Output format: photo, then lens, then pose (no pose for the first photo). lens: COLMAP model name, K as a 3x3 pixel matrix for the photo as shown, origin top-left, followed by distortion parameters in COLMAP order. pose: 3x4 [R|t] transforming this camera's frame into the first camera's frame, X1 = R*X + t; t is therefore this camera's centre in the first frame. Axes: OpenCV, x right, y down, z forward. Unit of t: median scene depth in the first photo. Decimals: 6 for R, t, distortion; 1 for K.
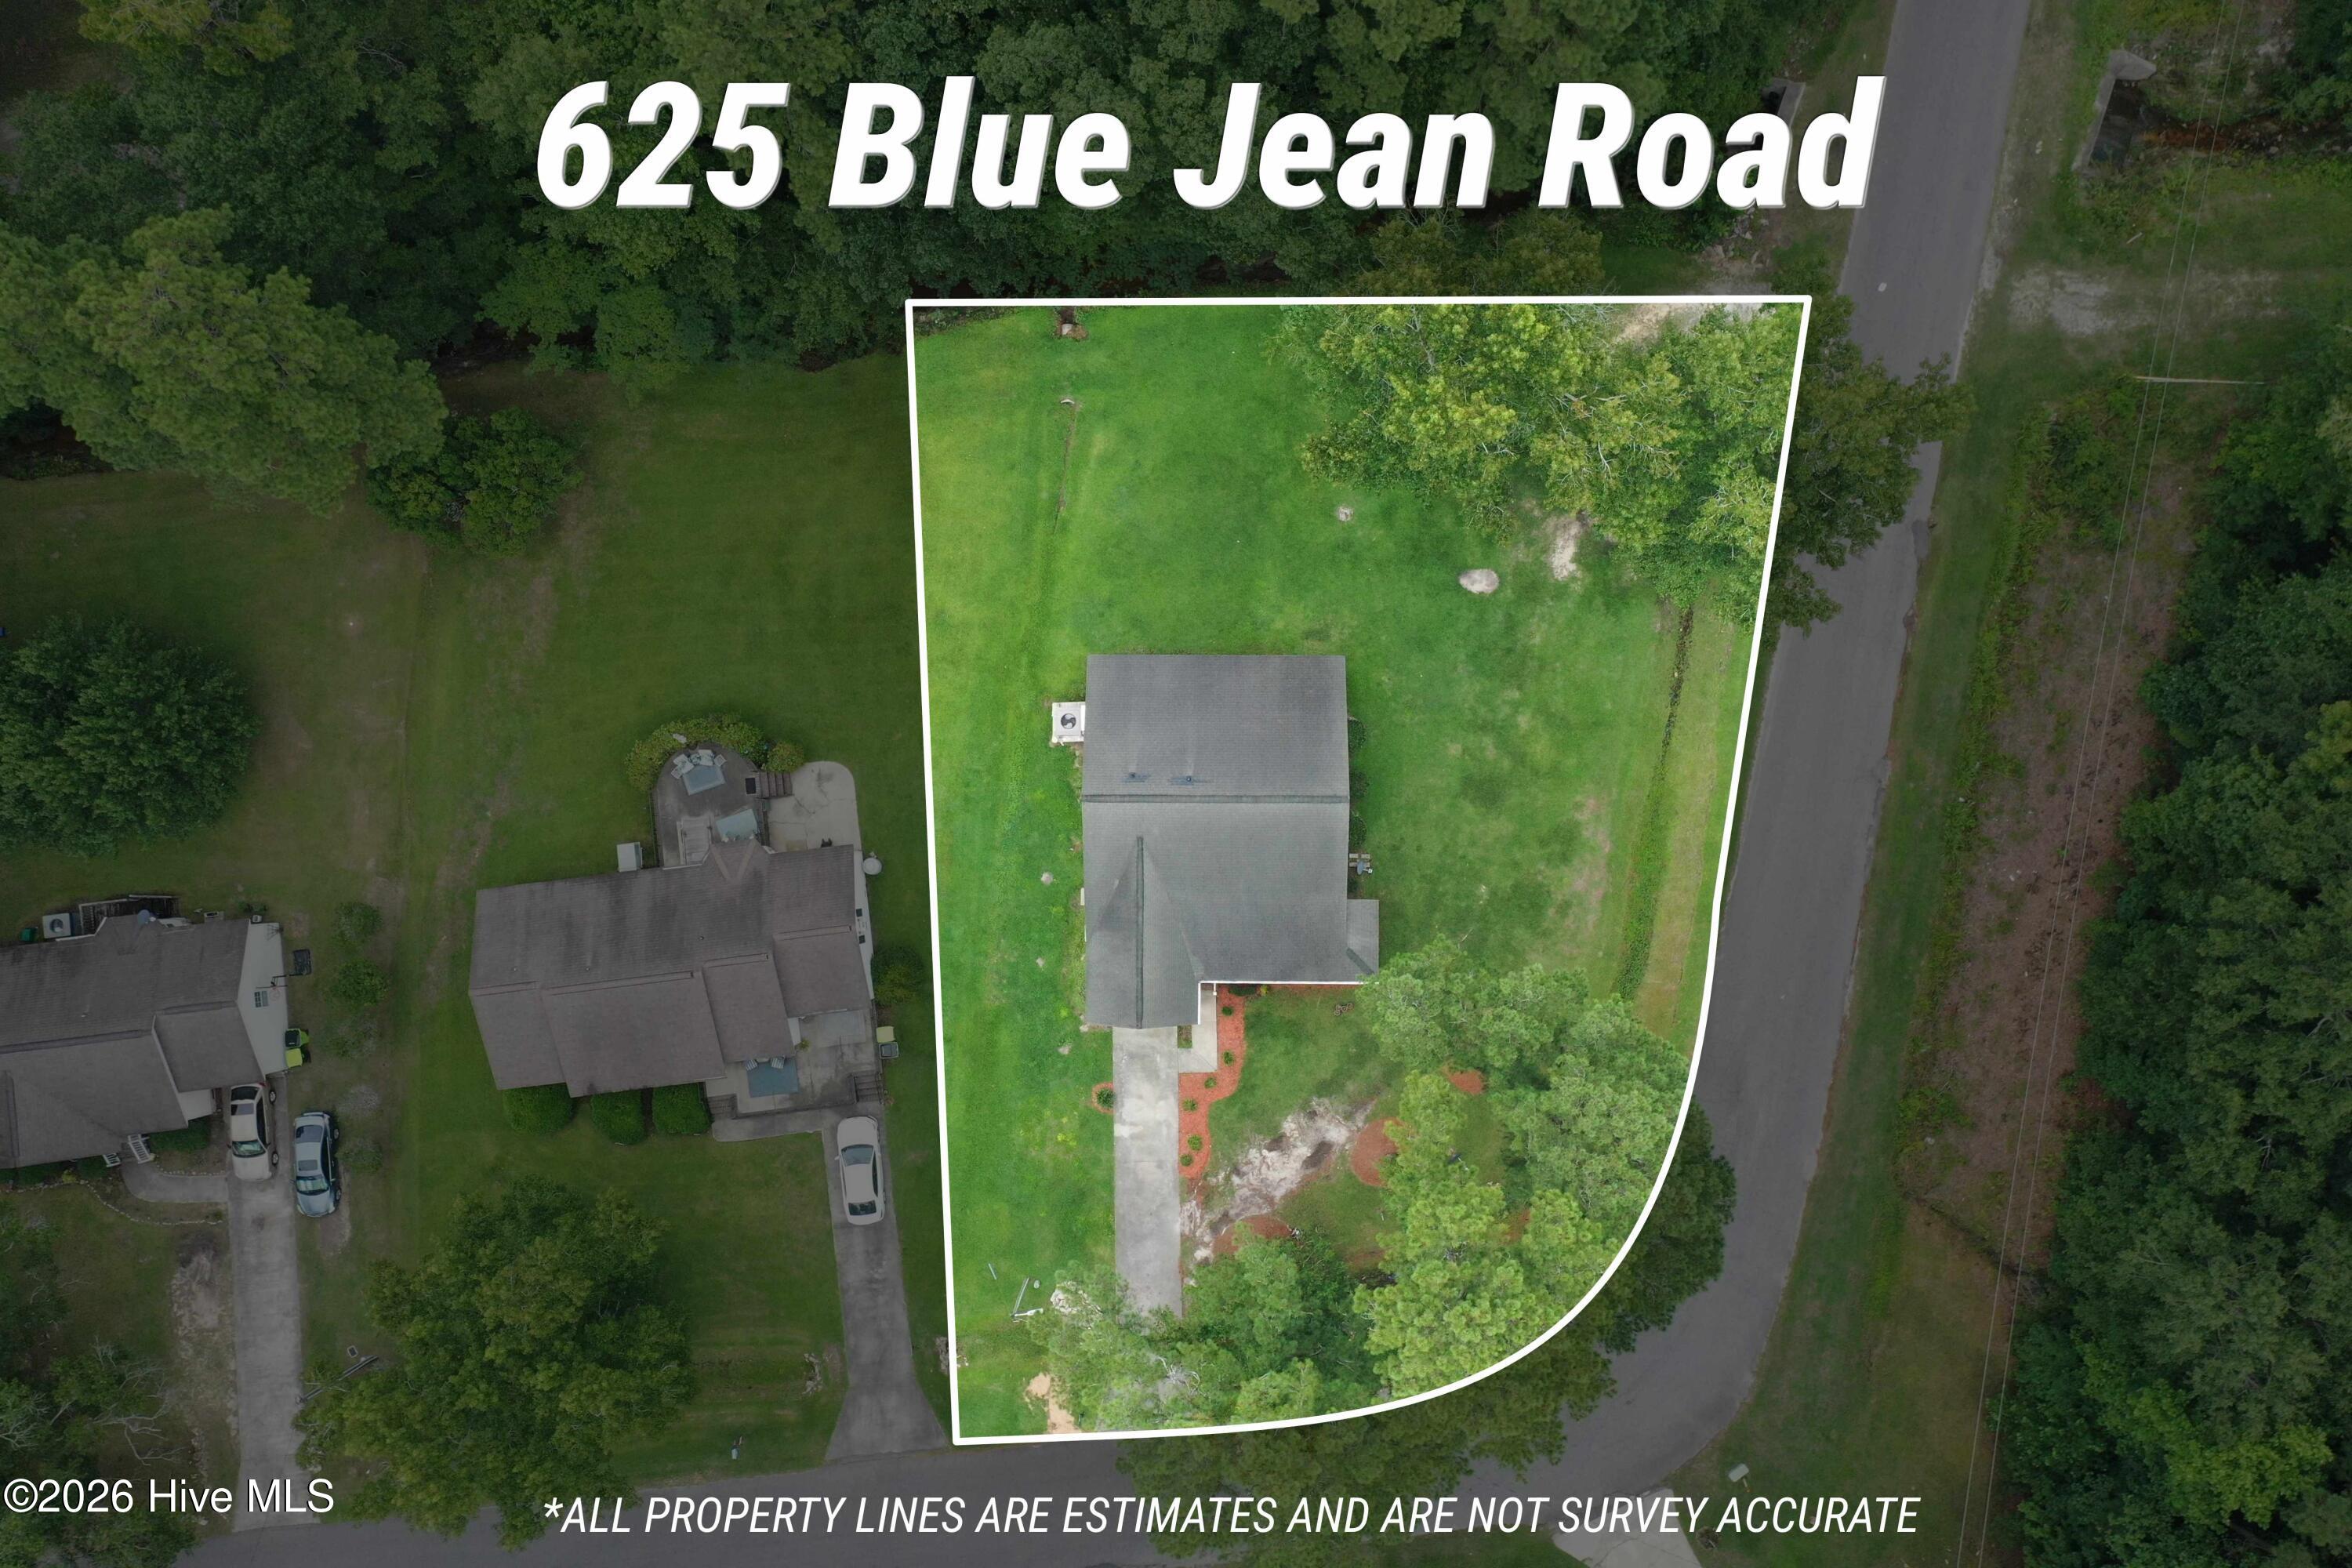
lens RADIAL K [[1871.1, 0, 1189.9], [0, 1871.1, 783.3], [0, 0, 1]] dist [0.011087, 0.008876]
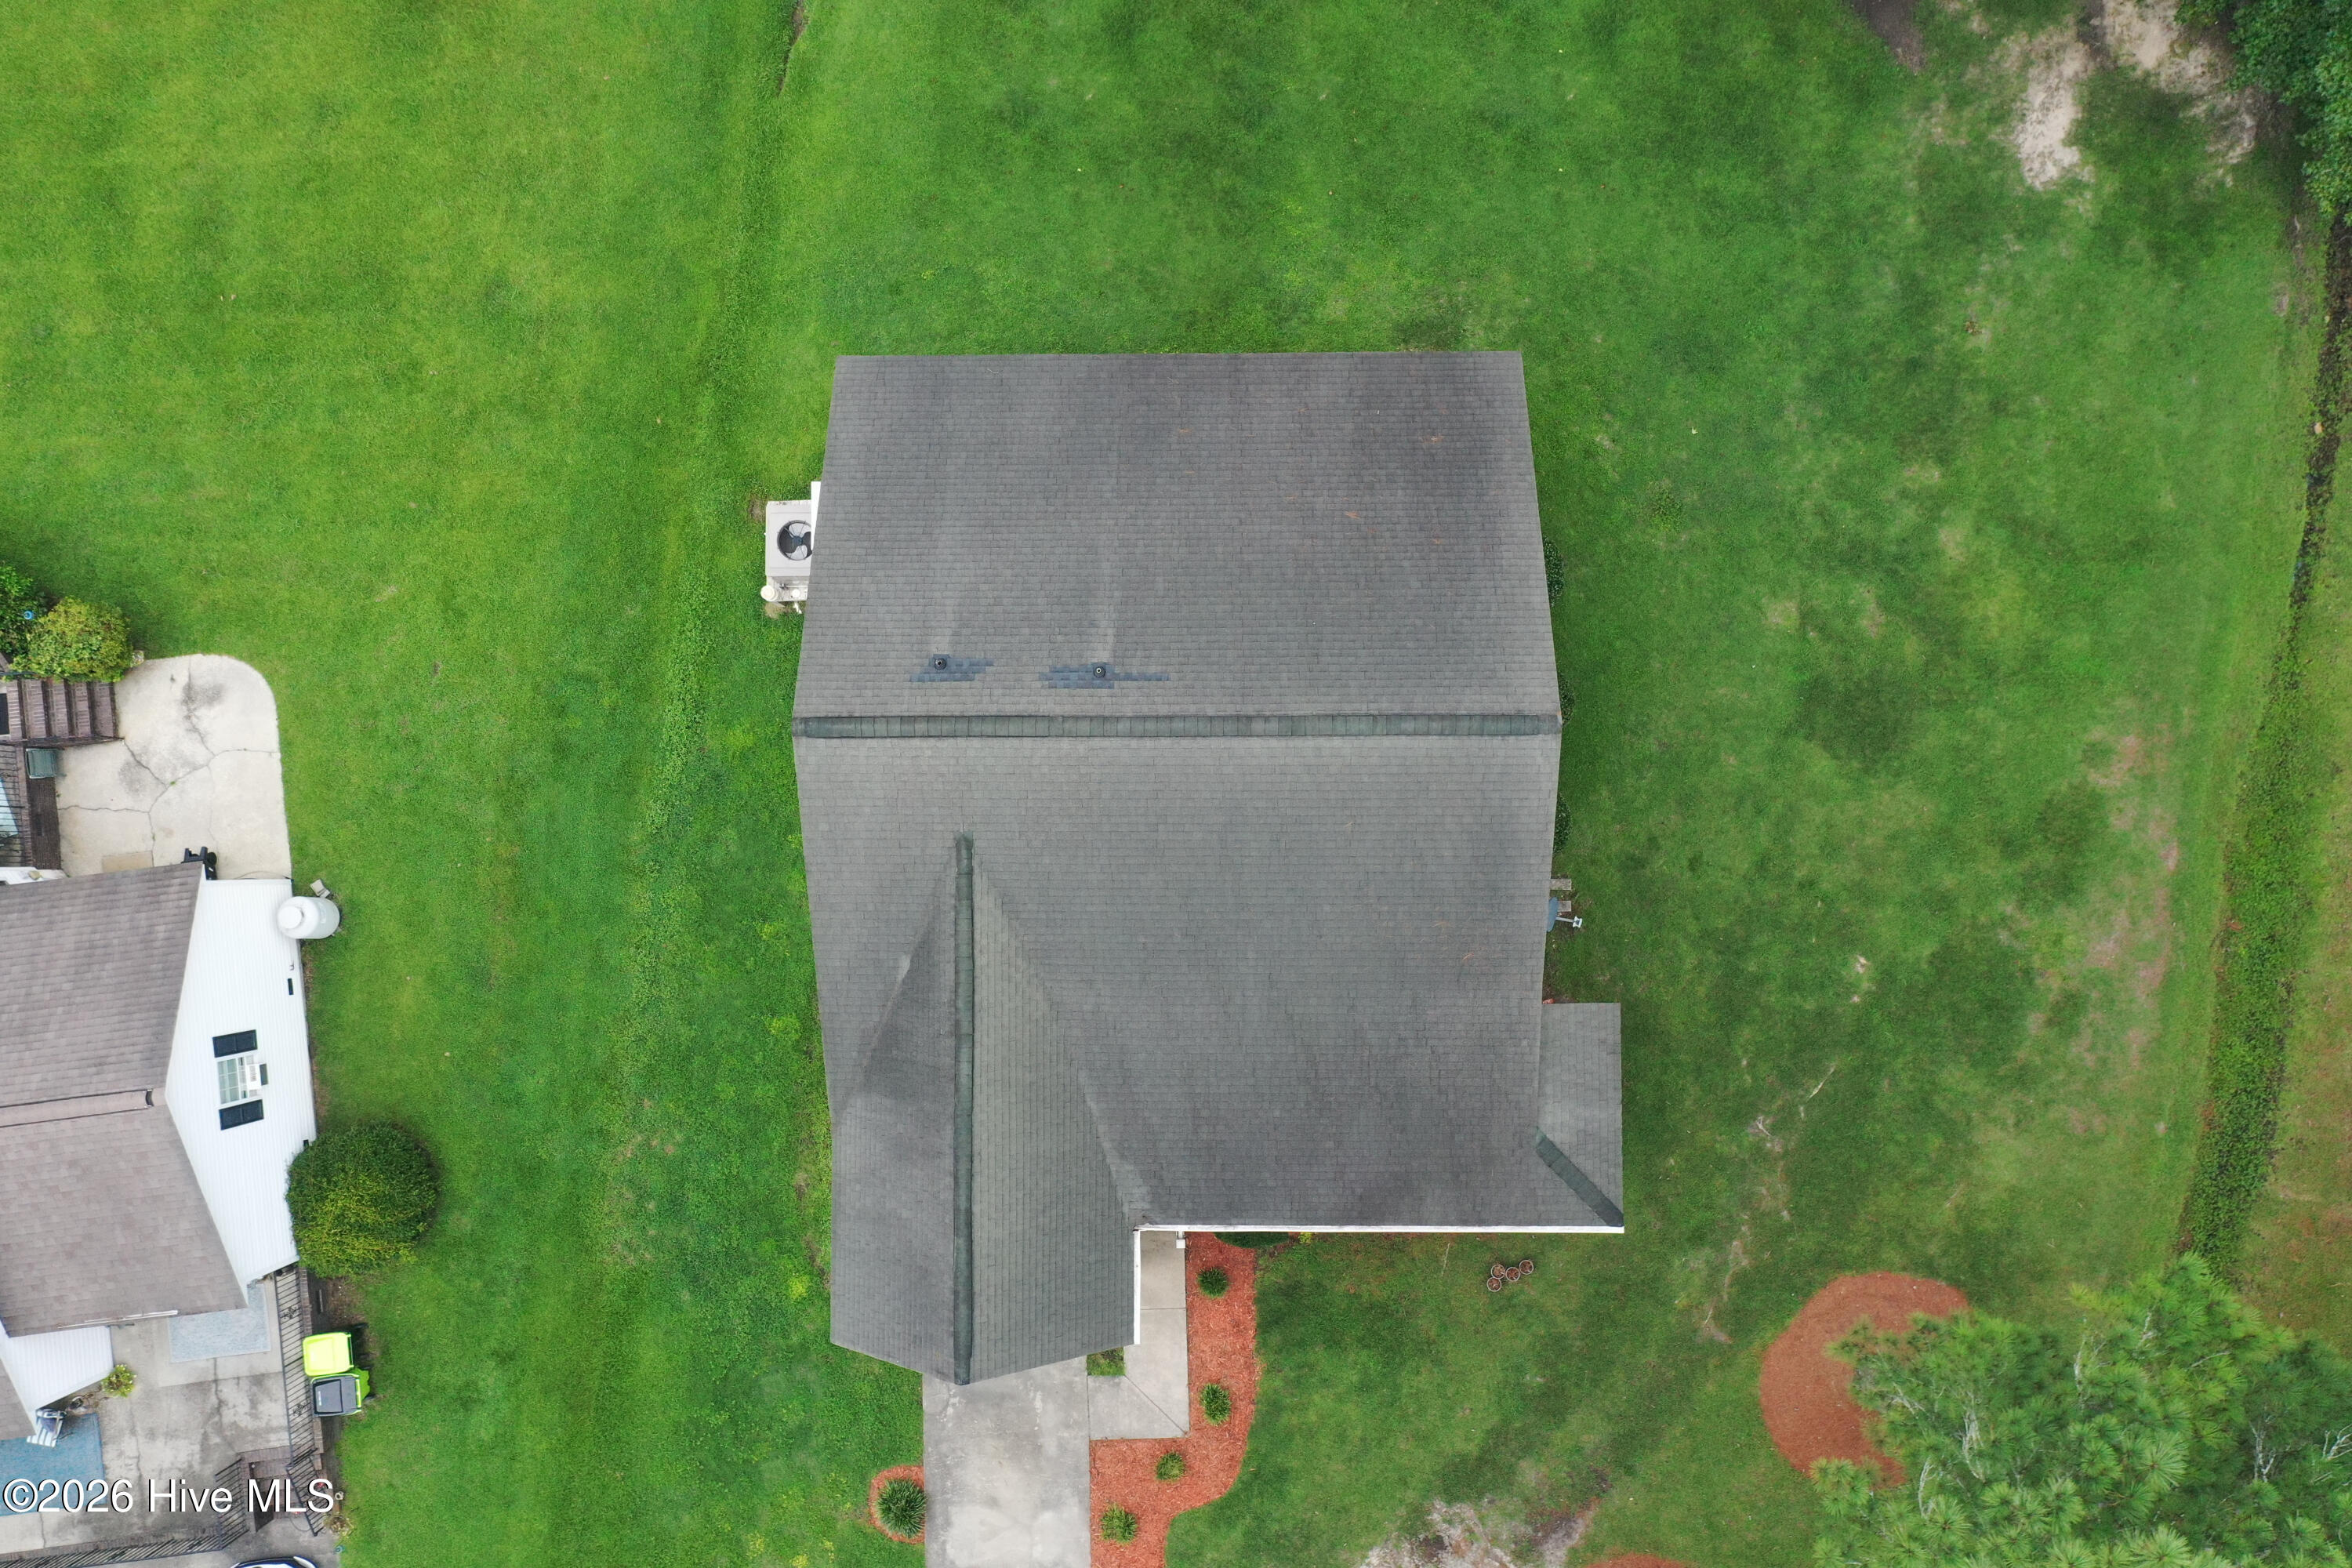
lens RADIAL K [[1871.1, 0, 1175.2], [0, 1871.1, 793.7], [0, 0, 1]] dist [0.011087, 0.008876]
pose [[0.999978, -0.006523, 0.000976, 0.012241], [0.006524, 0.999978, -0.001235, 0.019907], [-0.000968, 0.001241, 0.999999, 0.605379]]
